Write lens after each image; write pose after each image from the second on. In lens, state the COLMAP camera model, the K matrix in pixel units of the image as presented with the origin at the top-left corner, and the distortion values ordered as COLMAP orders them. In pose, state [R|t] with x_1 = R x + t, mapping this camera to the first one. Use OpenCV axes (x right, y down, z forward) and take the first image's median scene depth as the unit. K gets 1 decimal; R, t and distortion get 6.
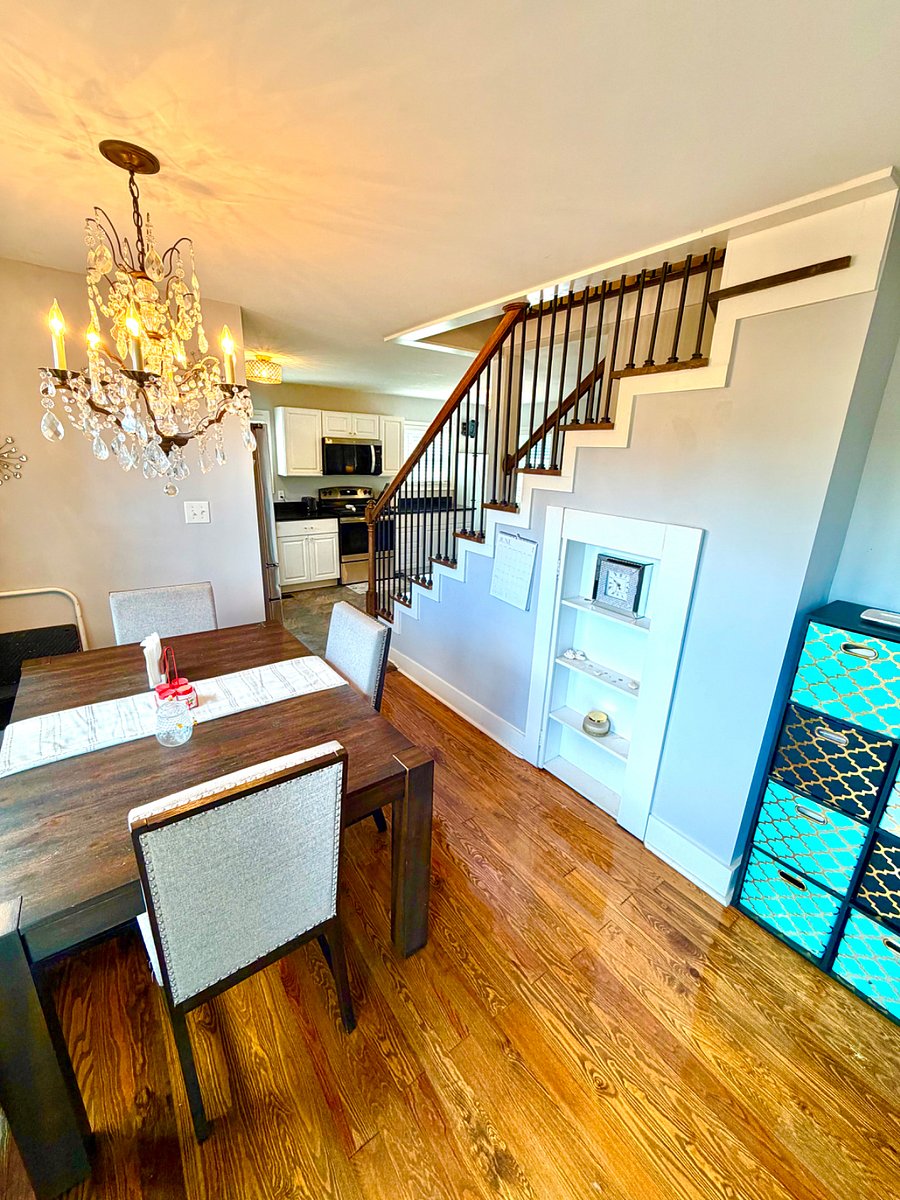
lens RADIAL K [[474.6, 0, 450.0], [0, 474.6, 600.0], [0, 0, 1]] dist [0.001351, 0.000371]
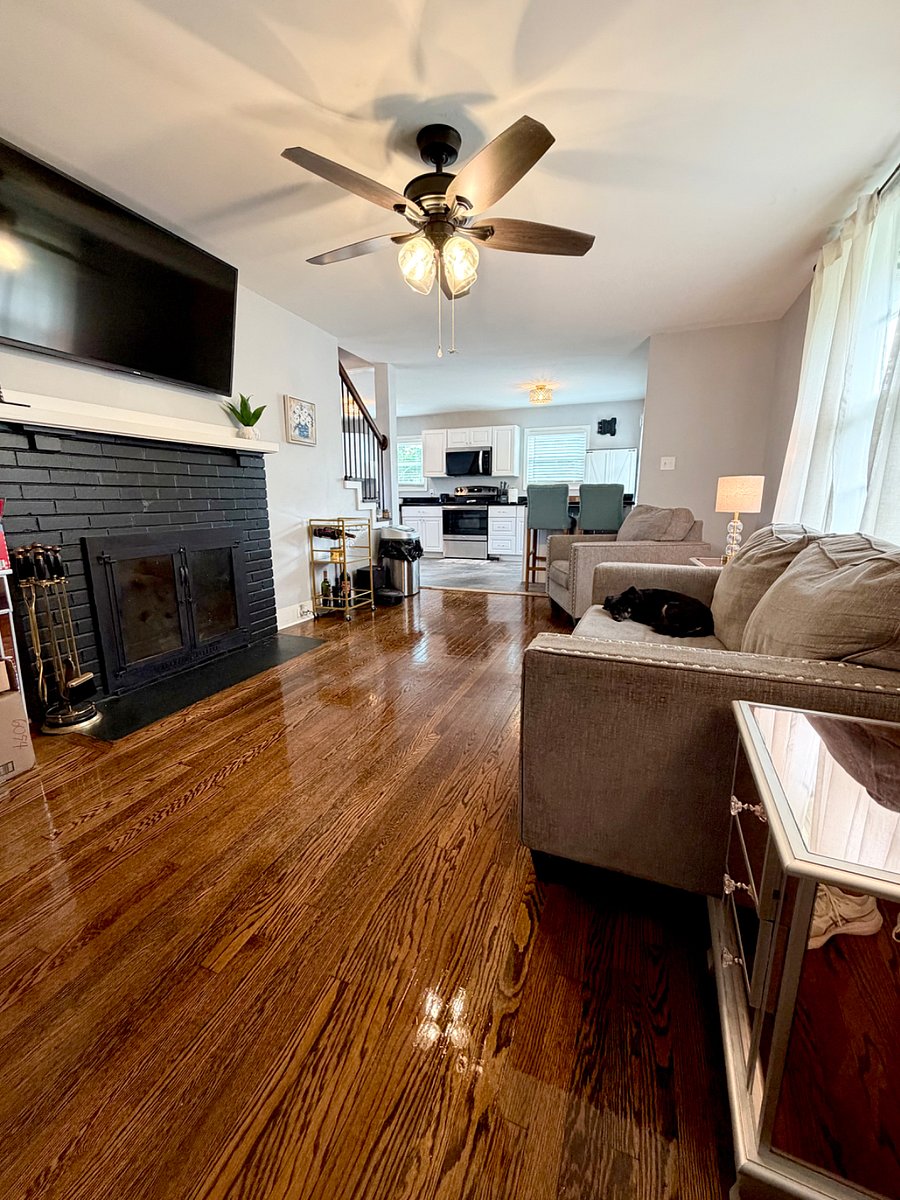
lens RADIAL K [[474.6, 0, 450.0], [0, 474.6, 600.0], [0, 0, 1]] dist [0.001351, 0.000371]
pose [[0.501908, 0.150491, -0.851728, 0.958379], [-0.231156, 0.972266, 0.035573, 0.035317], [0.833460, 0.179027, 0.522775, 0.349145]]
